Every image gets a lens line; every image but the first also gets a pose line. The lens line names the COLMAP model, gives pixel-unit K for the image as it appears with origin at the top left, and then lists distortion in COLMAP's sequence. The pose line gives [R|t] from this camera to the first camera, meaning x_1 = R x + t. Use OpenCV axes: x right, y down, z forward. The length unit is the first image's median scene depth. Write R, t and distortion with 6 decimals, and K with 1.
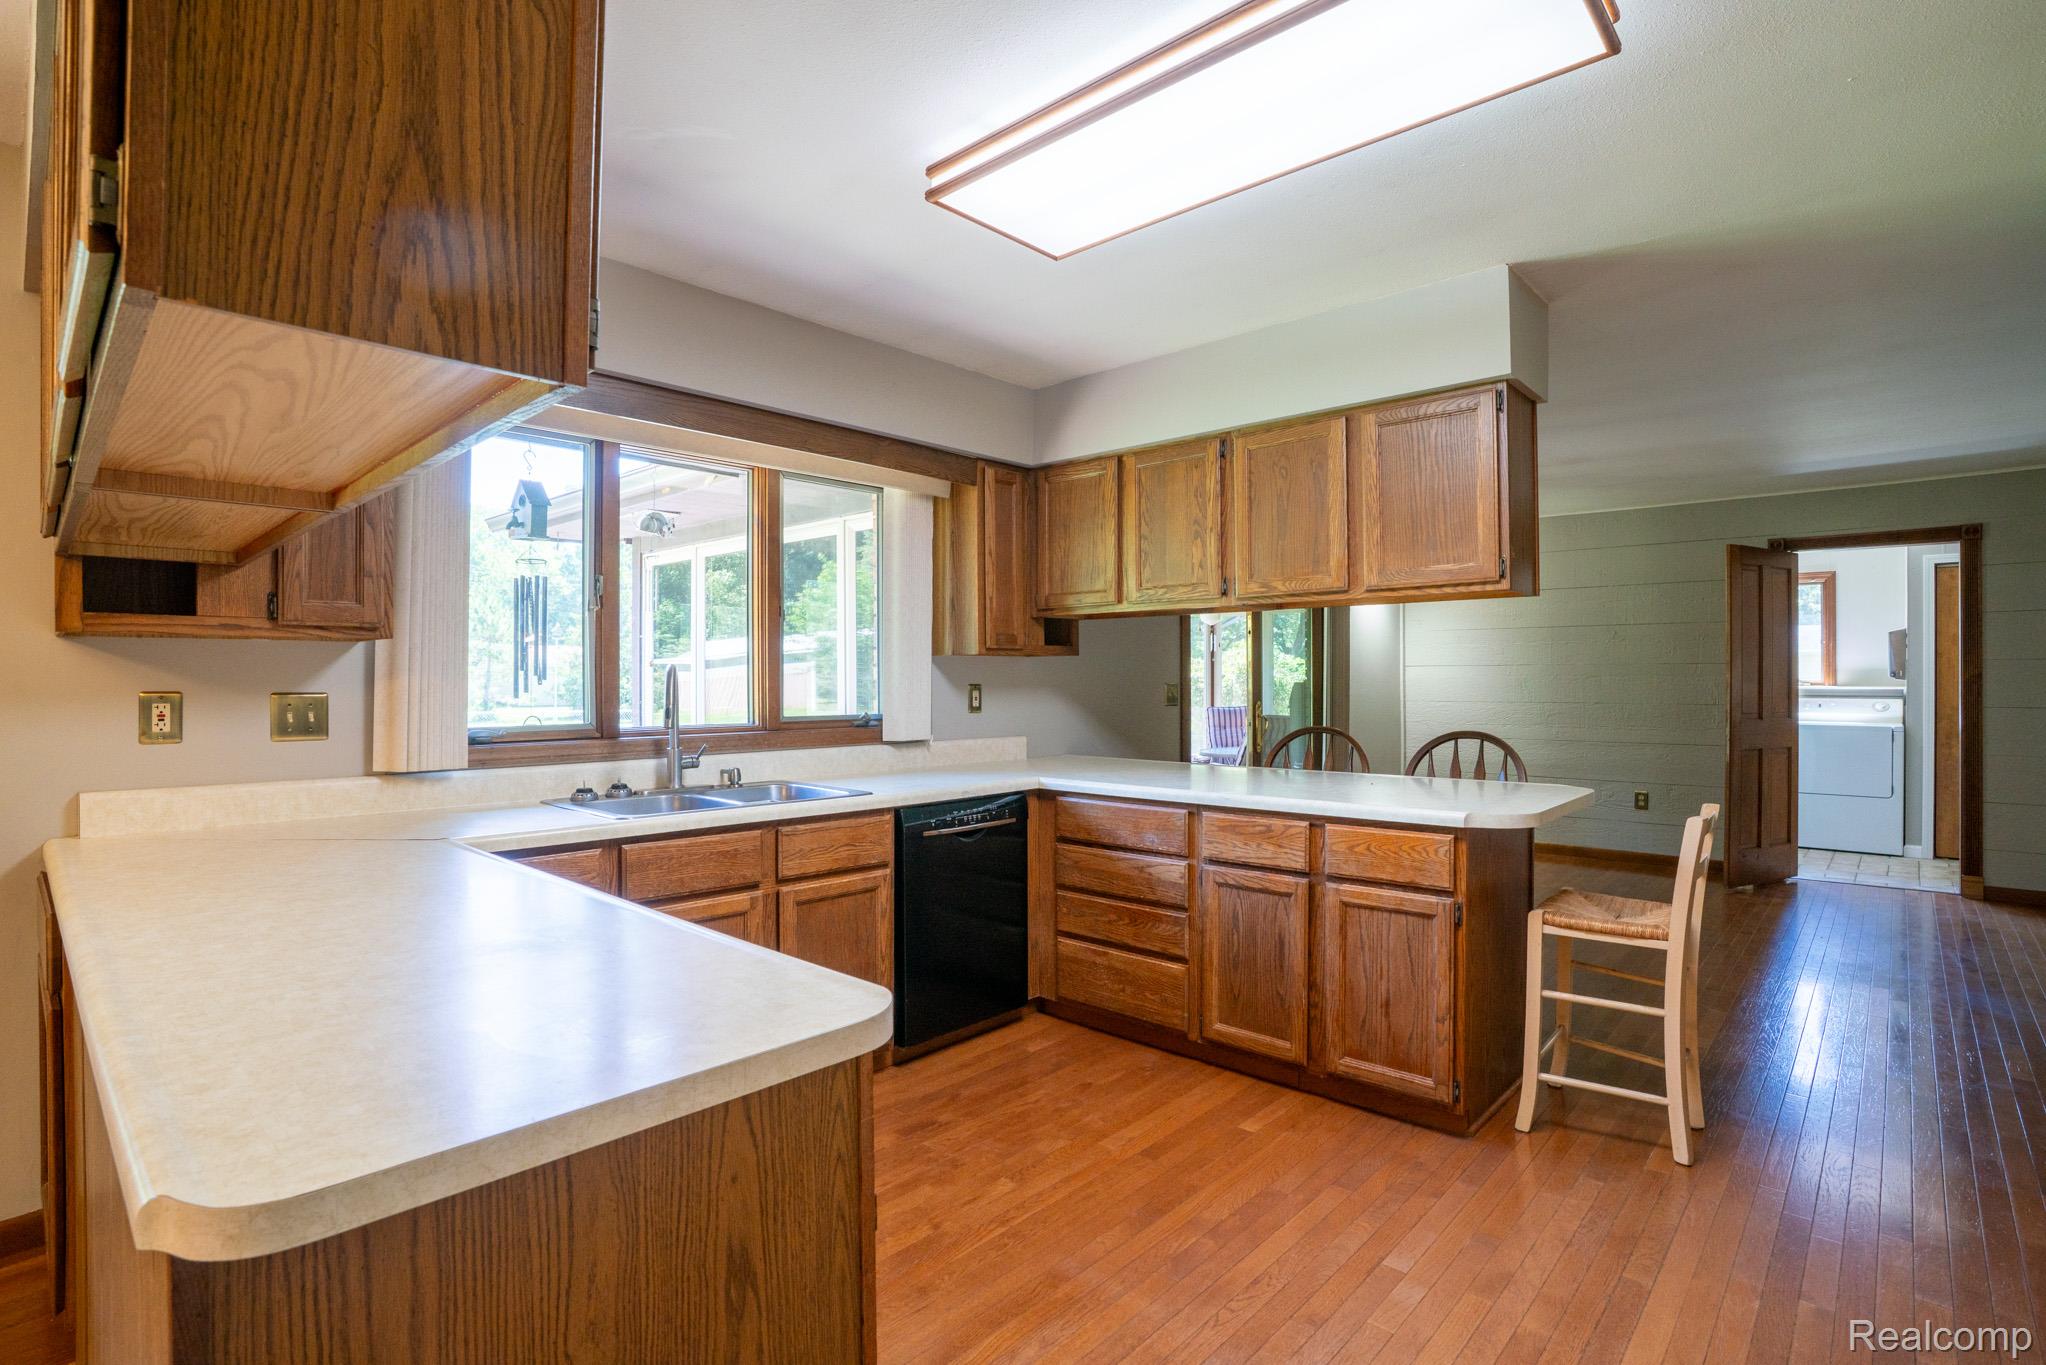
lens RADIAL K [[920.4, 0, 1023.0], [0, 920.4, 682.5], [0, 0, 1]] dist [-0.069120, 0.029807]
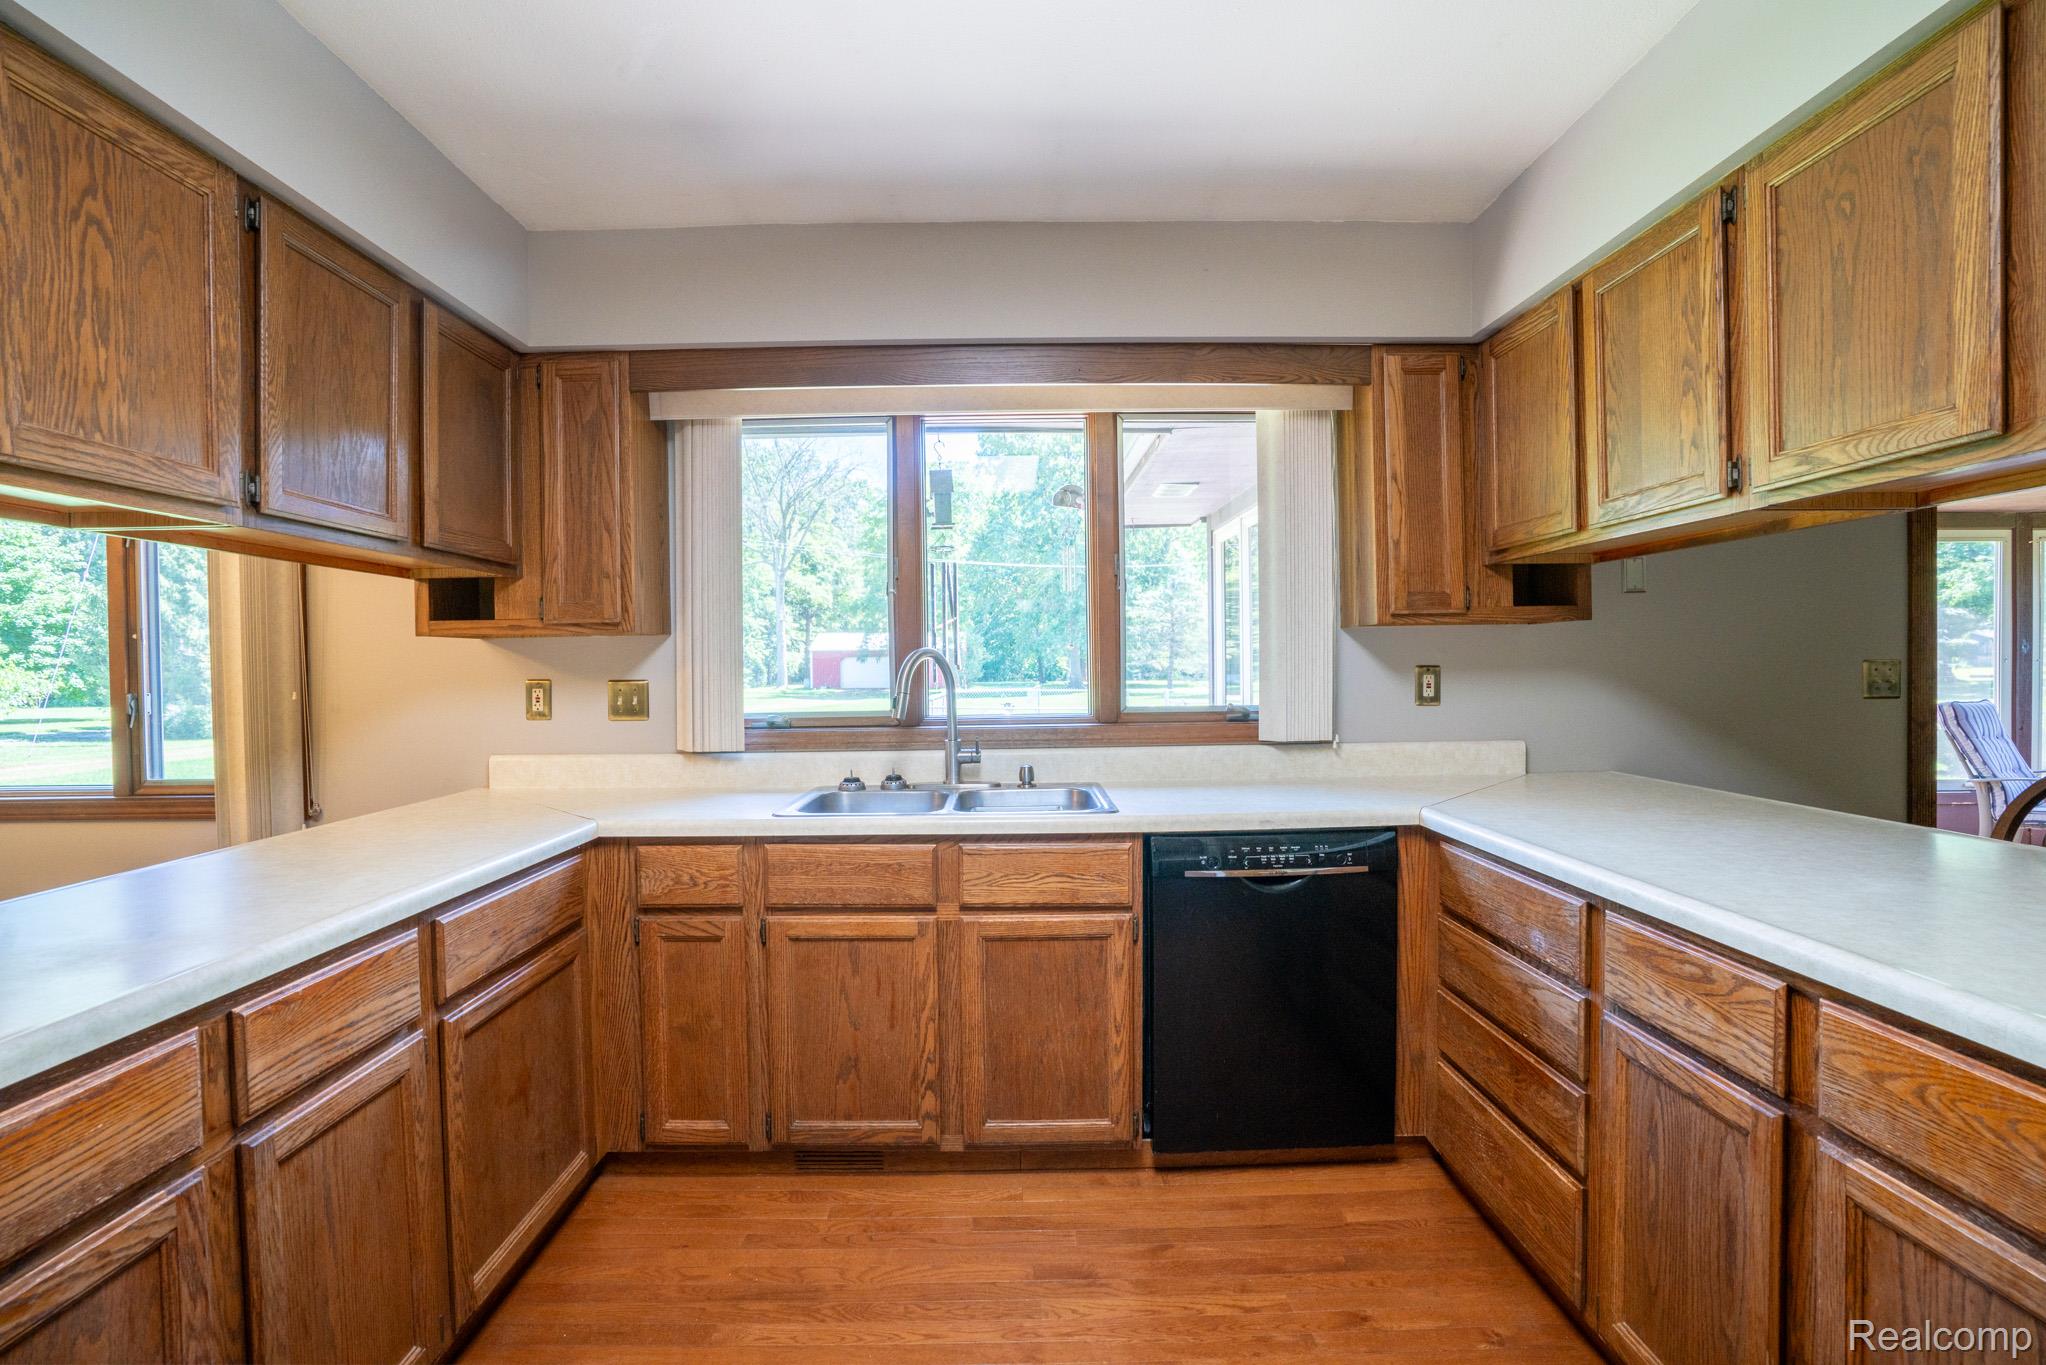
lens RADIAL K [[920.4, 0, 1023.0], [0, 920.4, 682.5], [0, 0, 1]] dist [-0.069120, 0.029807]
pose [[0.710333, 0.006499, -0.703836, 0.311559], [0.009908, 0.999766, 0.019232, -0.002511], [0.703796, -0.020635, 0.710102, 0.393763]]
